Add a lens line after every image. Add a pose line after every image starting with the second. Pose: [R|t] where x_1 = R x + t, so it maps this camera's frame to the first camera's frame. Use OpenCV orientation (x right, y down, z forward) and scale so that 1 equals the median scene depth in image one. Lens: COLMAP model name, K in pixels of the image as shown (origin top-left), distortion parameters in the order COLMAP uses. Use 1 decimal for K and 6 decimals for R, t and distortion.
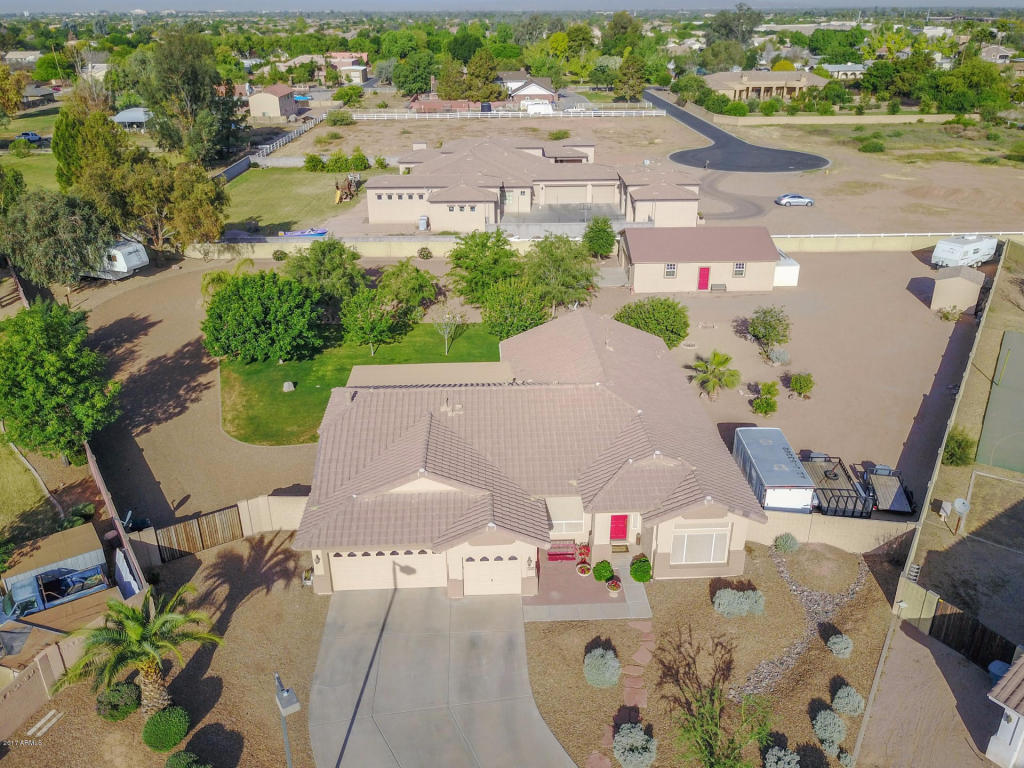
lens RADIAL K [[816.9, 0, 513.0], [0, 816.9, 380.6], [0, 0, 1]] dist [0.014395, 0.010149]
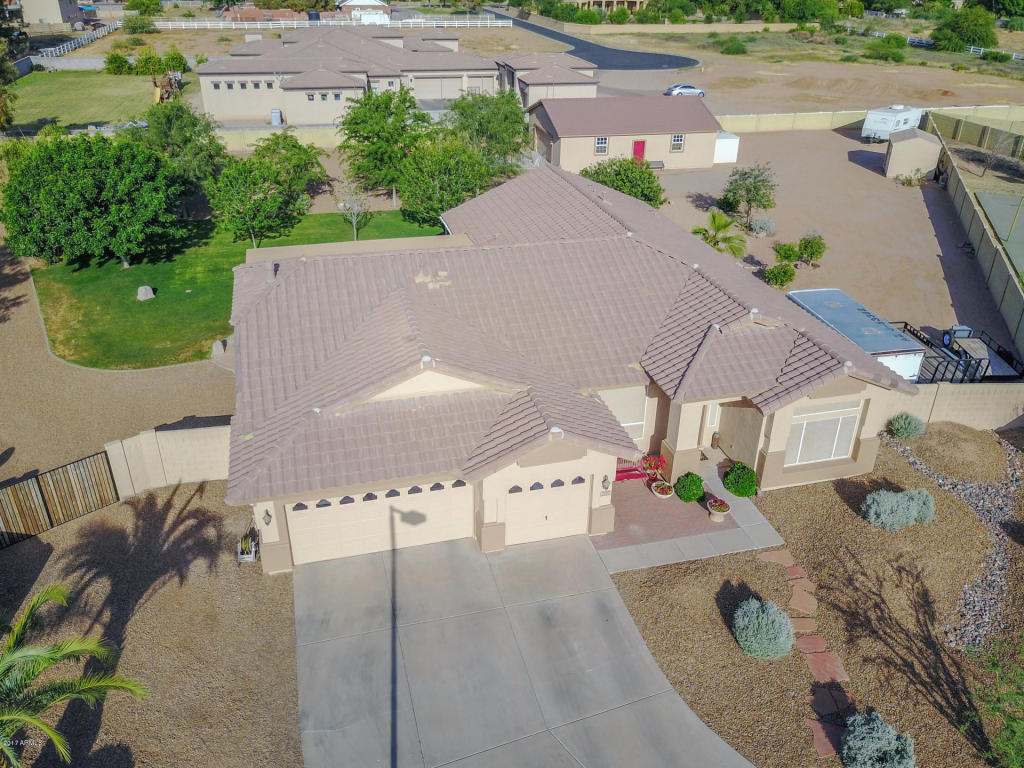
lens RADIAL K [[816.9, 0, 513.0], [0, 816.9, 380.6], [0, 0, 1]] dist [0.014395, 0.010149]
pose [[0.976996, -0.082882, 0.196492, -0.082525], [0.070957, 0.995228, 0.066981, 0.043353], [-0.201106, -0.051498, 0.978215, 0.181226]]
